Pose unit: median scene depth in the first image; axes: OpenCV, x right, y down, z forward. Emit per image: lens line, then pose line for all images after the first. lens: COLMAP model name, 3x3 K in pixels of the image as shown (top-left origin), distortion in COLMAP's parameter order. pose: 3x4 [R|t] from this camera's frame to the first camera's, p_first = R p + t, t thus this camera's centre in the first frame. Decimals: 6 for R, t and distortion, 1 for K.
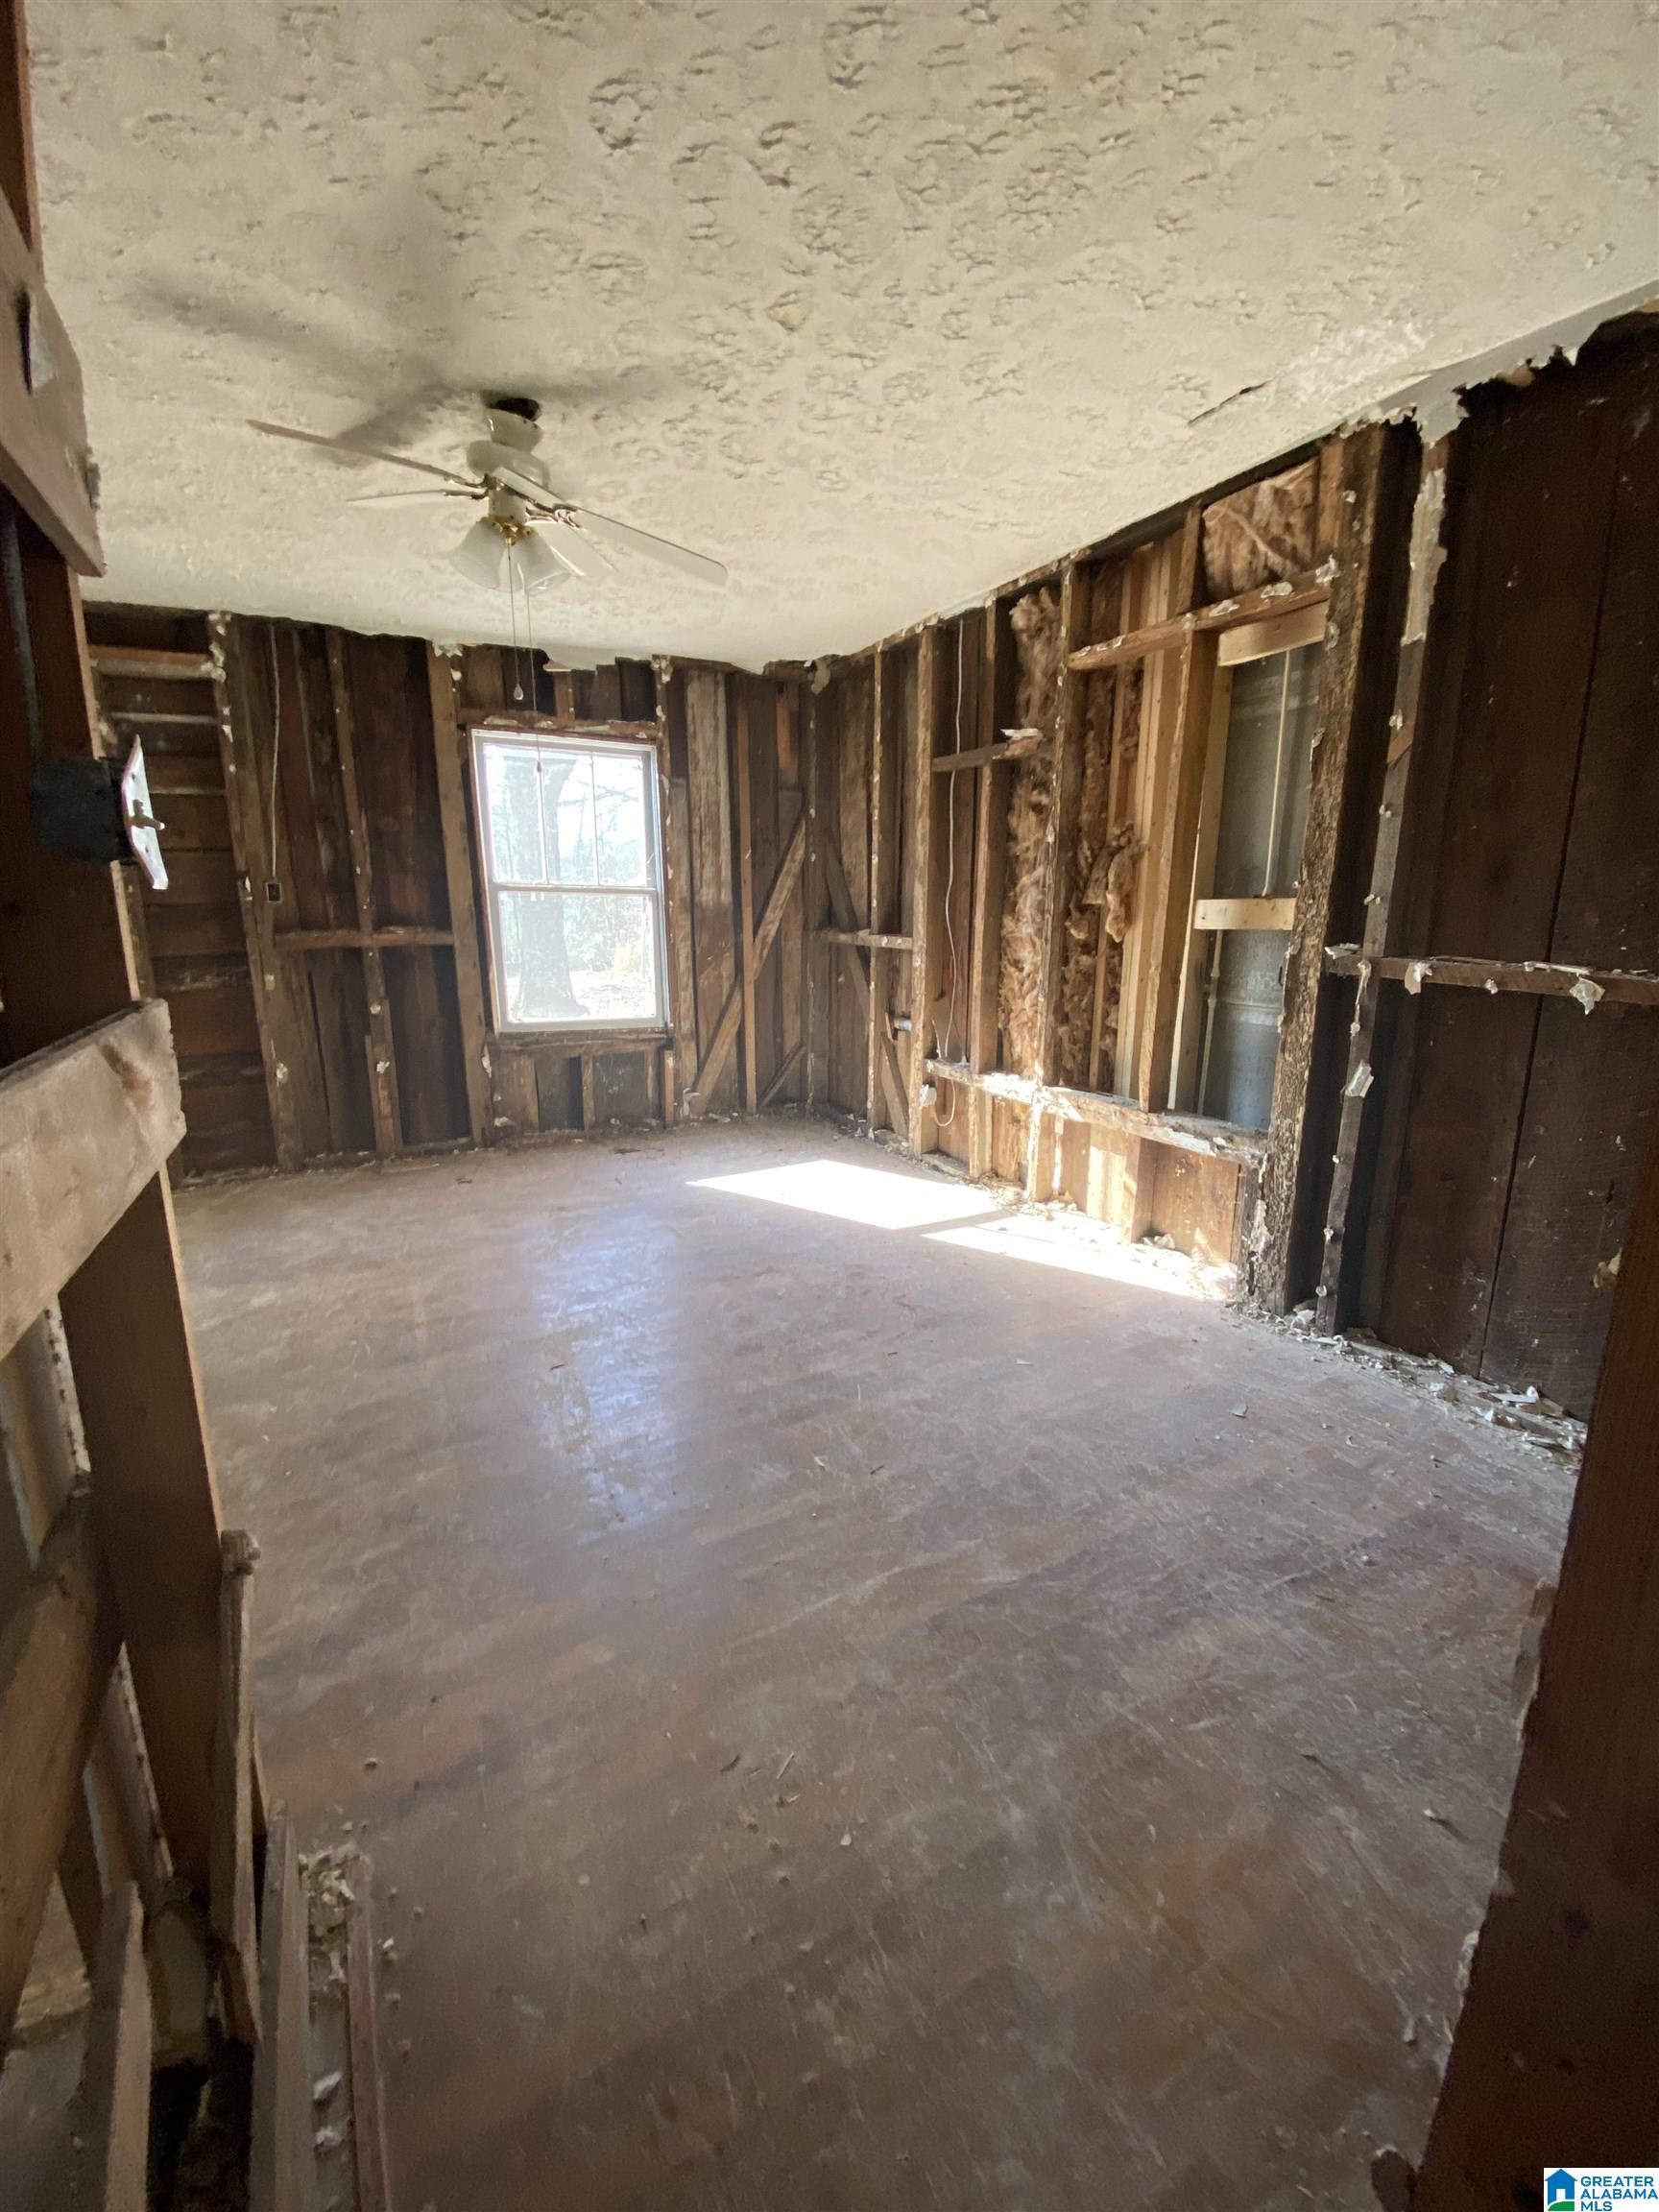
lens RADIAL K [[878.4, 0, 829.5], [0, 878.4, 1106.0], [0, 0, 1]] dist [0.047834, -0.041105]
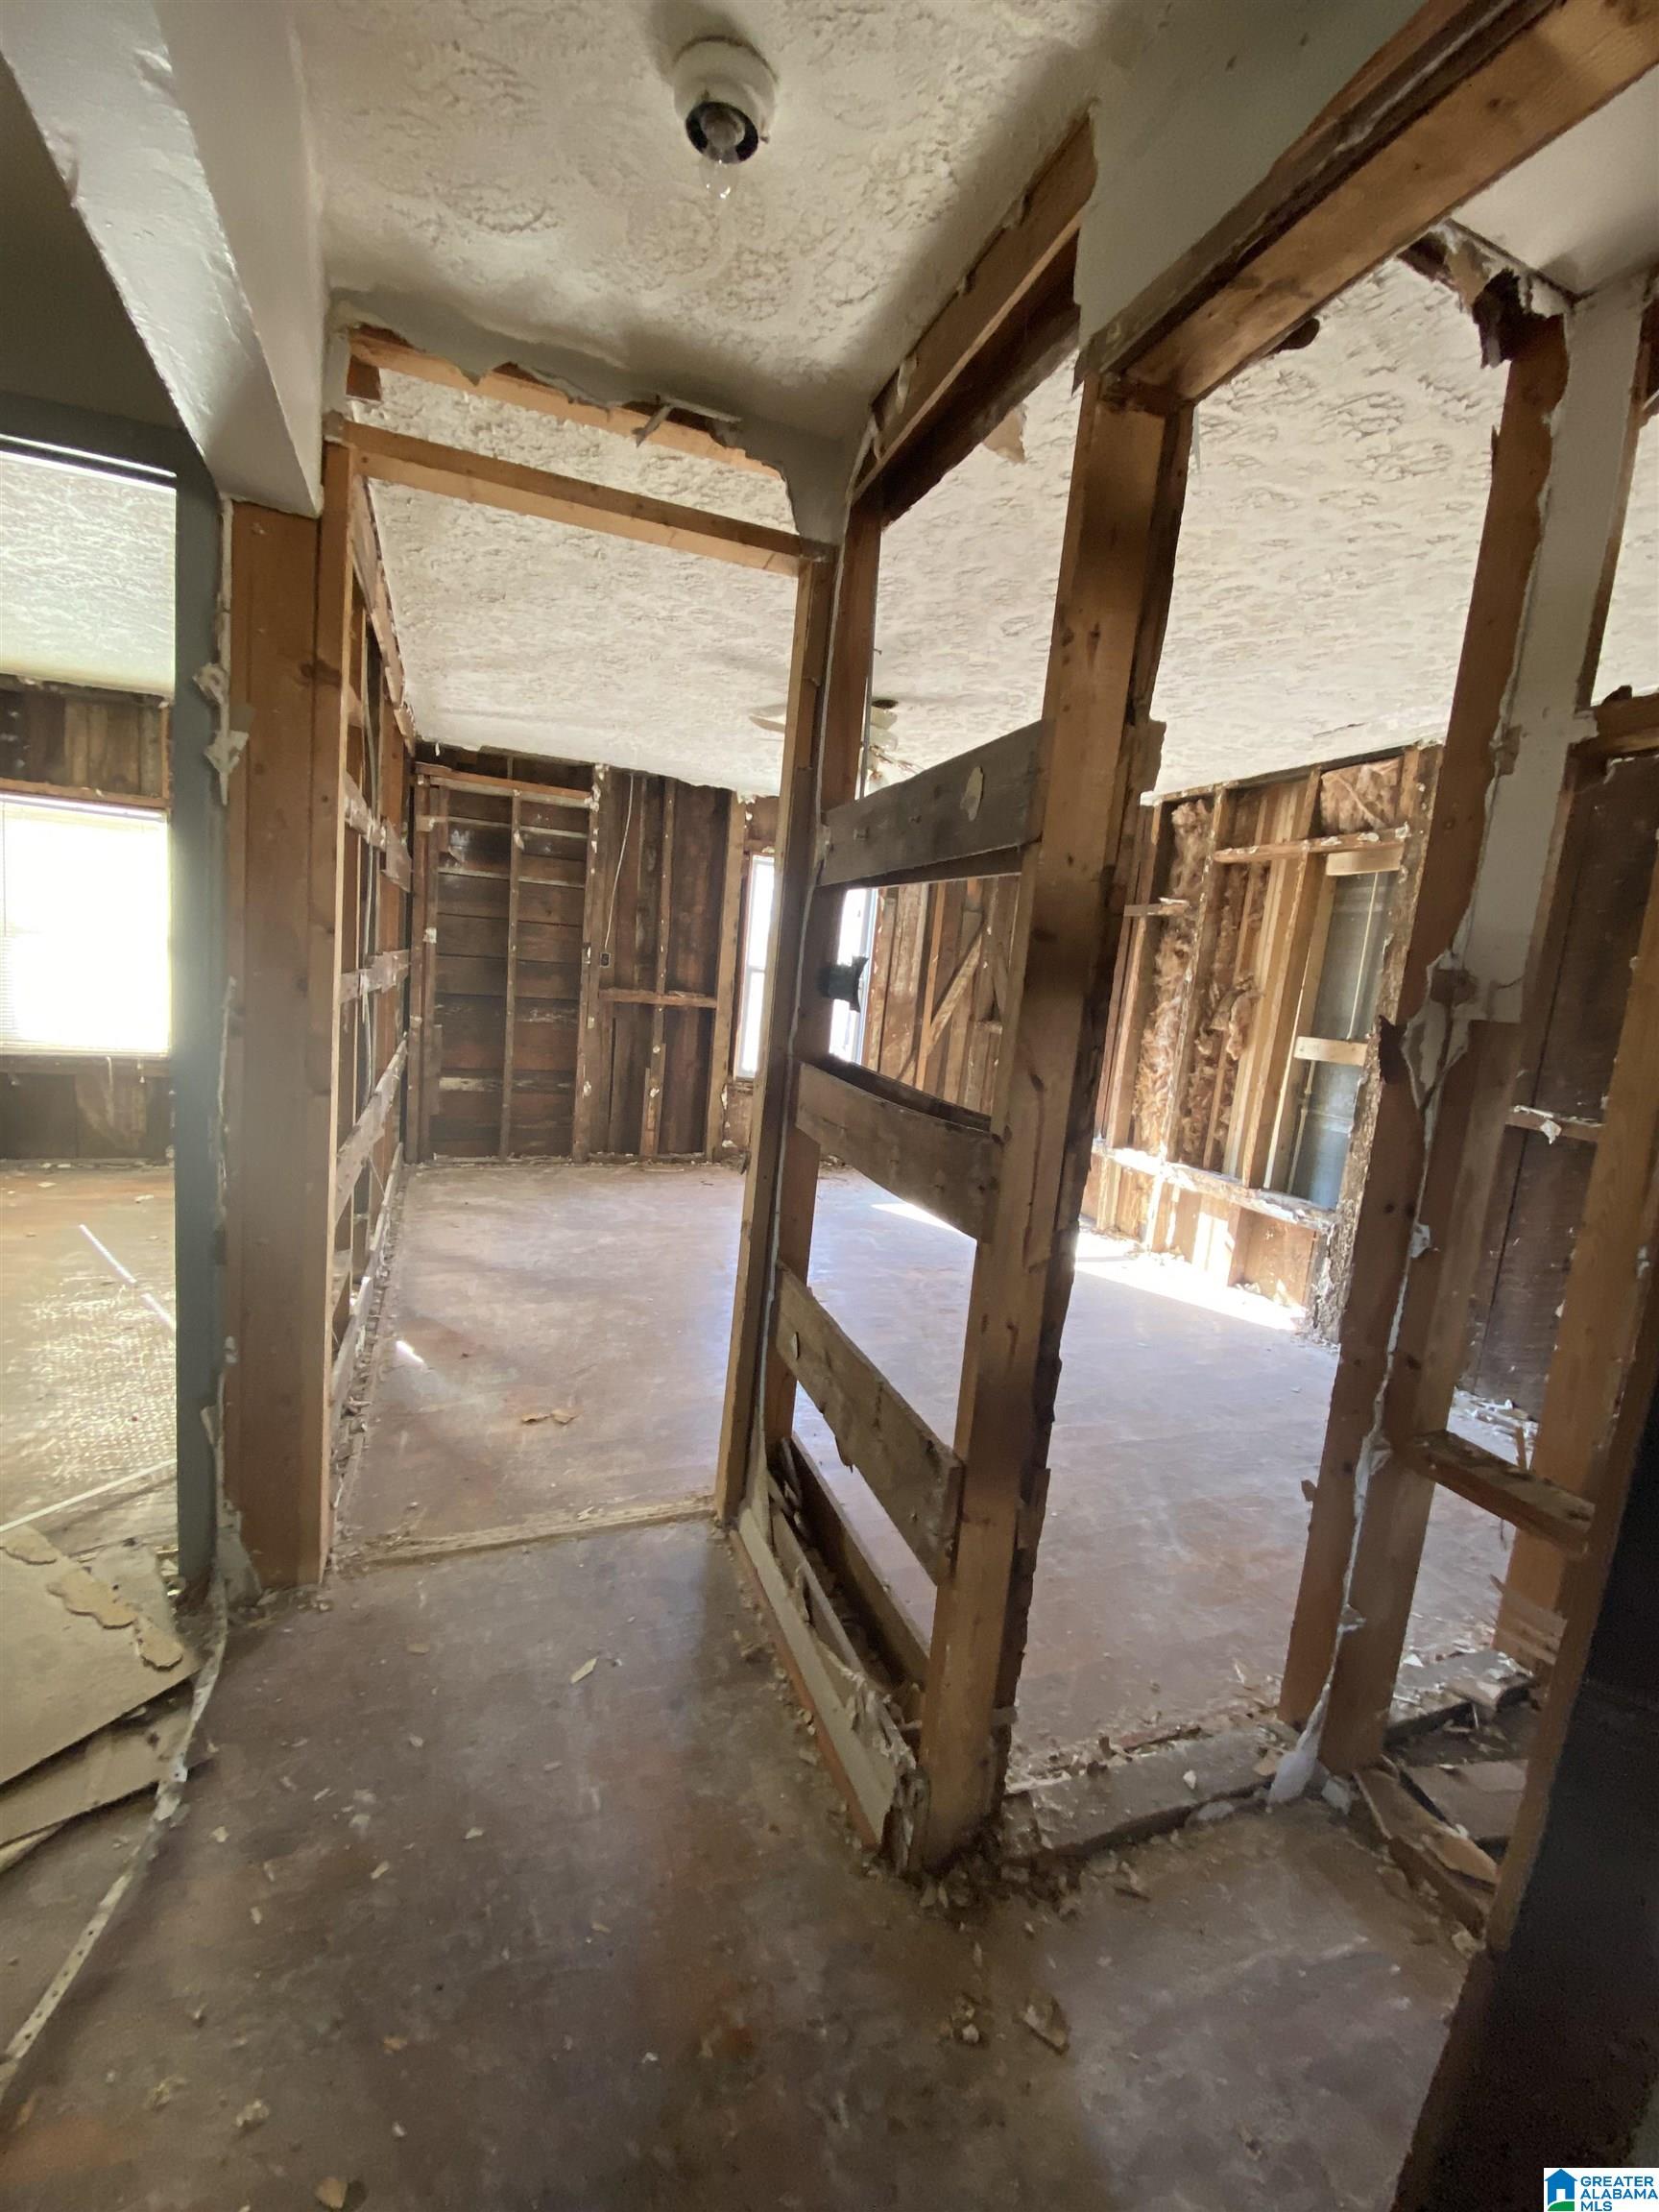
lens RADIAL K [[889.8, 0, 829.5], [0, 889.8, 1106.0], [0, 0, 1]] dist [0.038358, -0.037791]
pose [[0.988825, 0.112072, -0.098310, -0.137768], [-0.119840, 0.989801, -0.077025, 0.060449], [0.088675, 0.087945, 0.992171, -0.388556]]
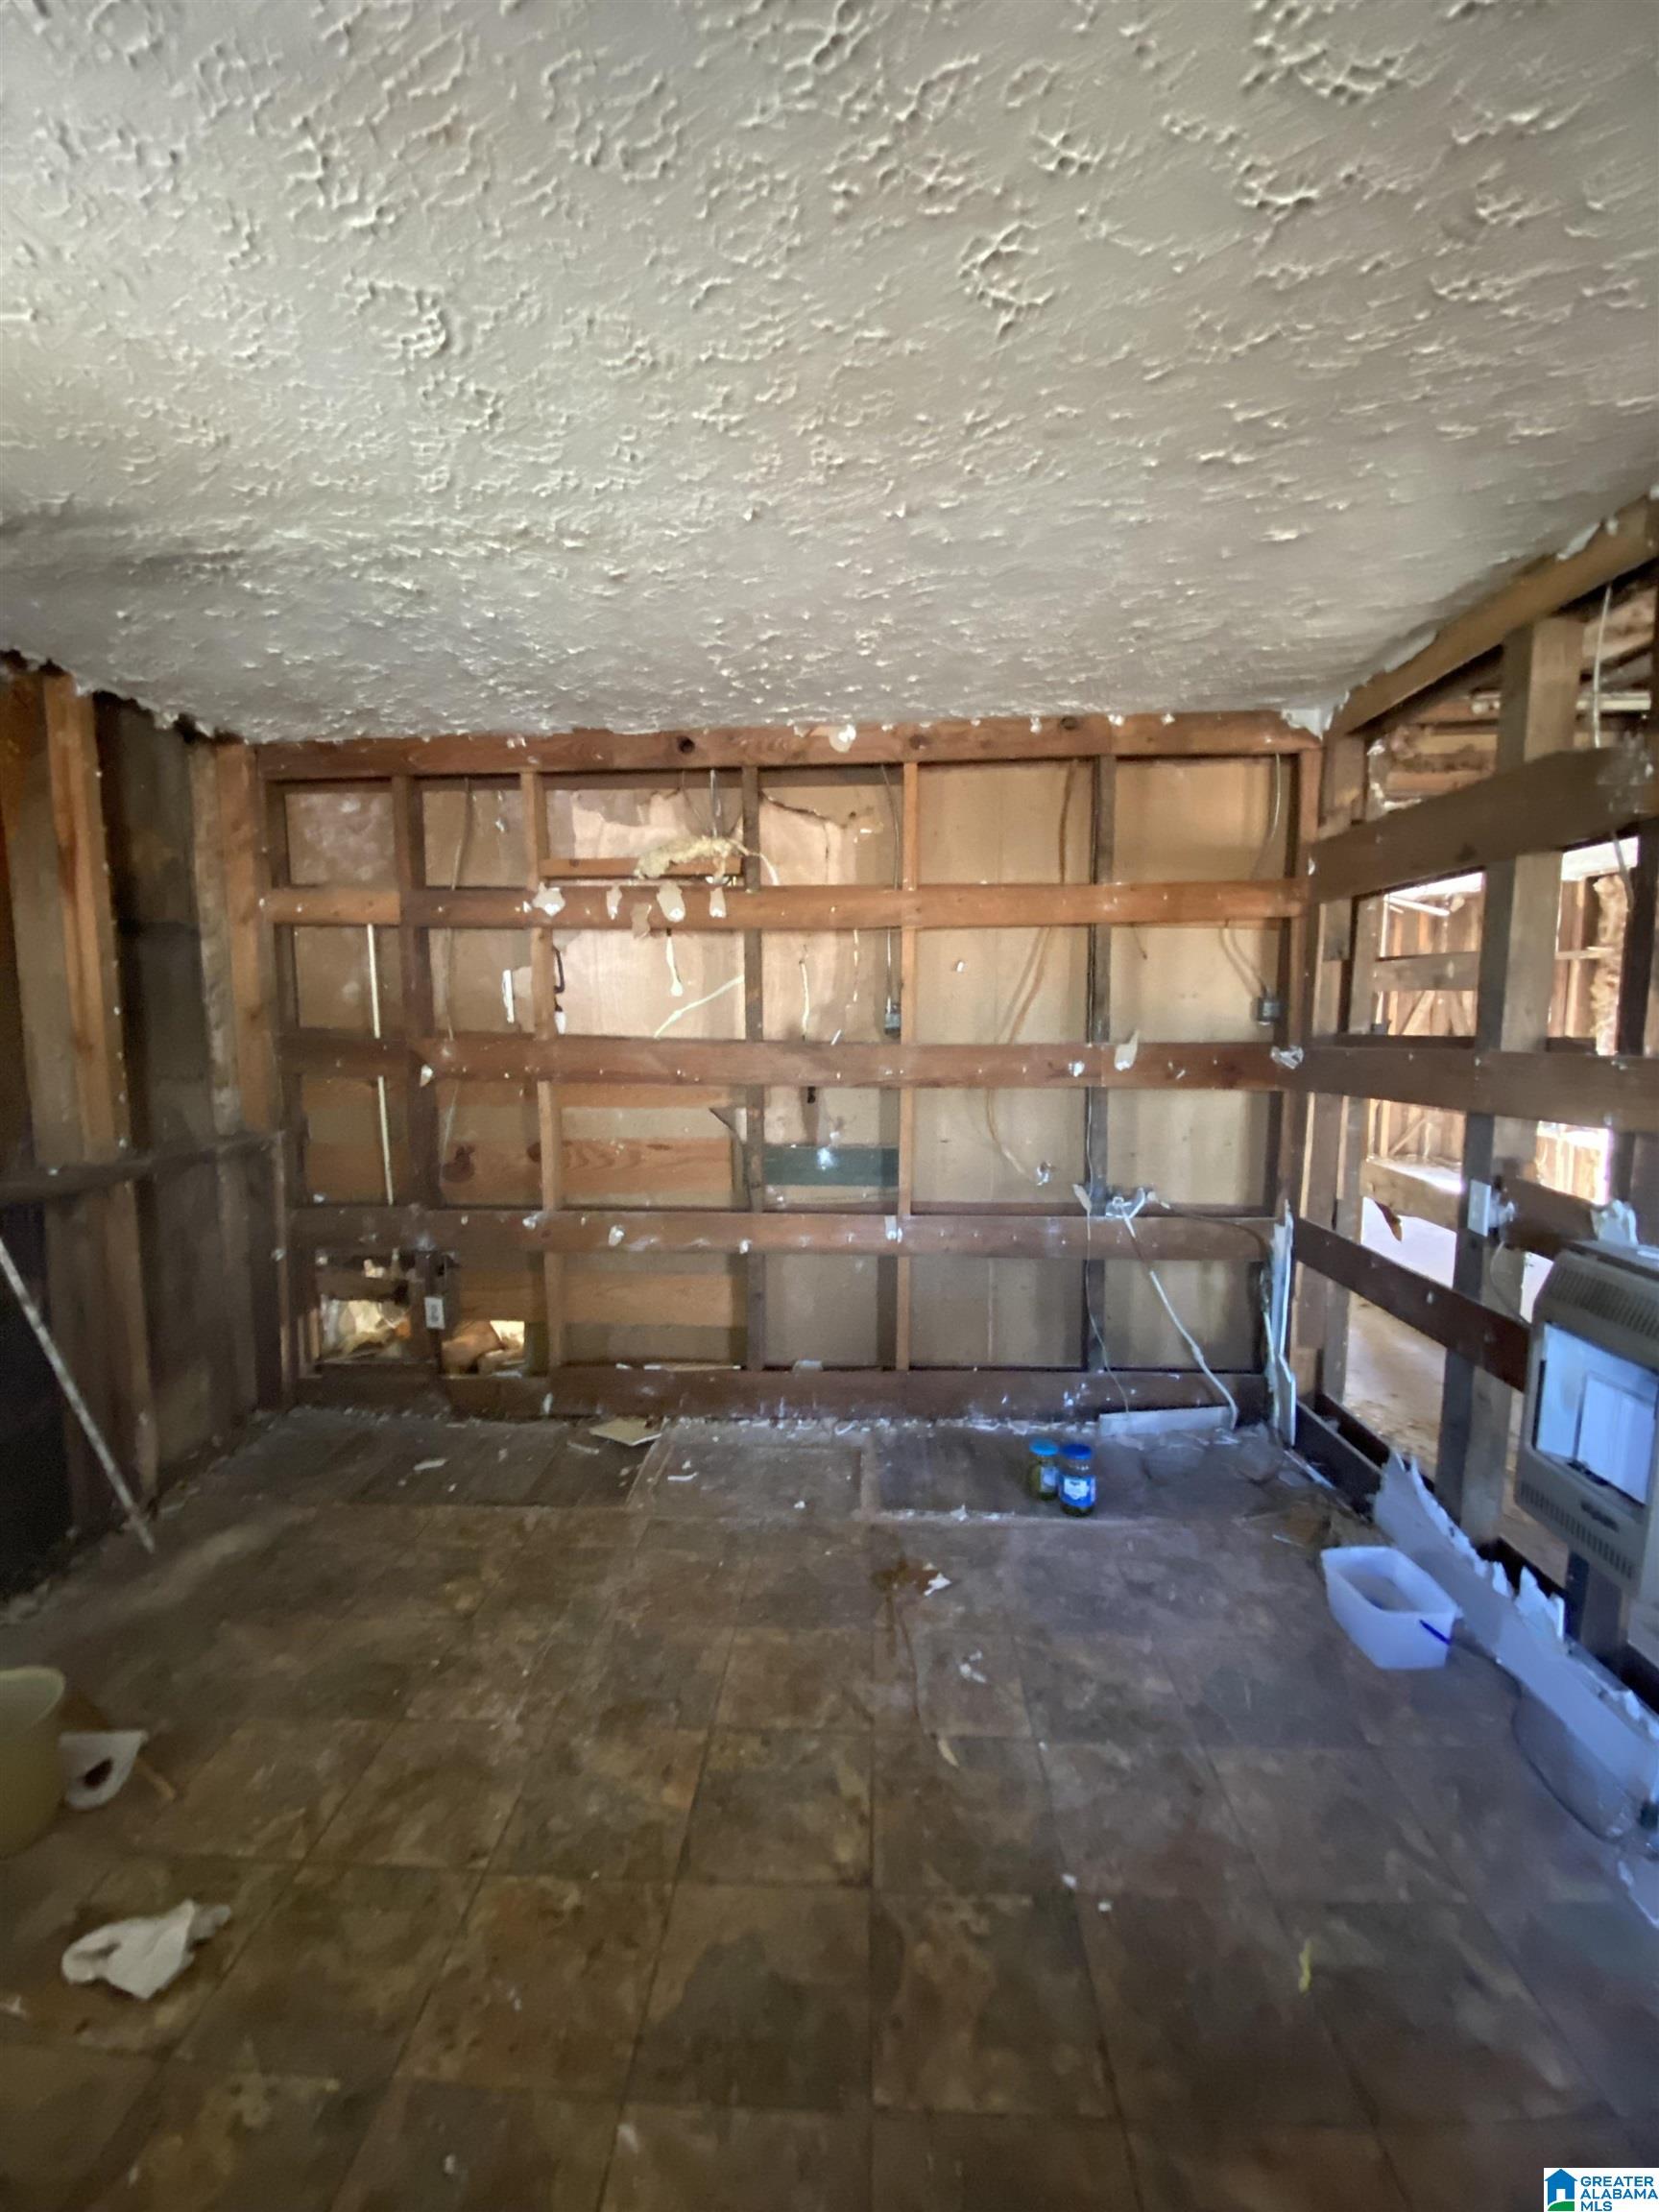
lens RADIAL K [[889.8, 0, 829.5], [0, 889.8, 1106.0], [0, 0, 1]] dist [0.038358, -0.037791]
pose [[0.864340, 0.053197, -0.500086, -0.230925], [-0.107547, 0.990938, -0.080471, 0.242445], [0.491274, 0.123337, 0.862229, -1.428422]]
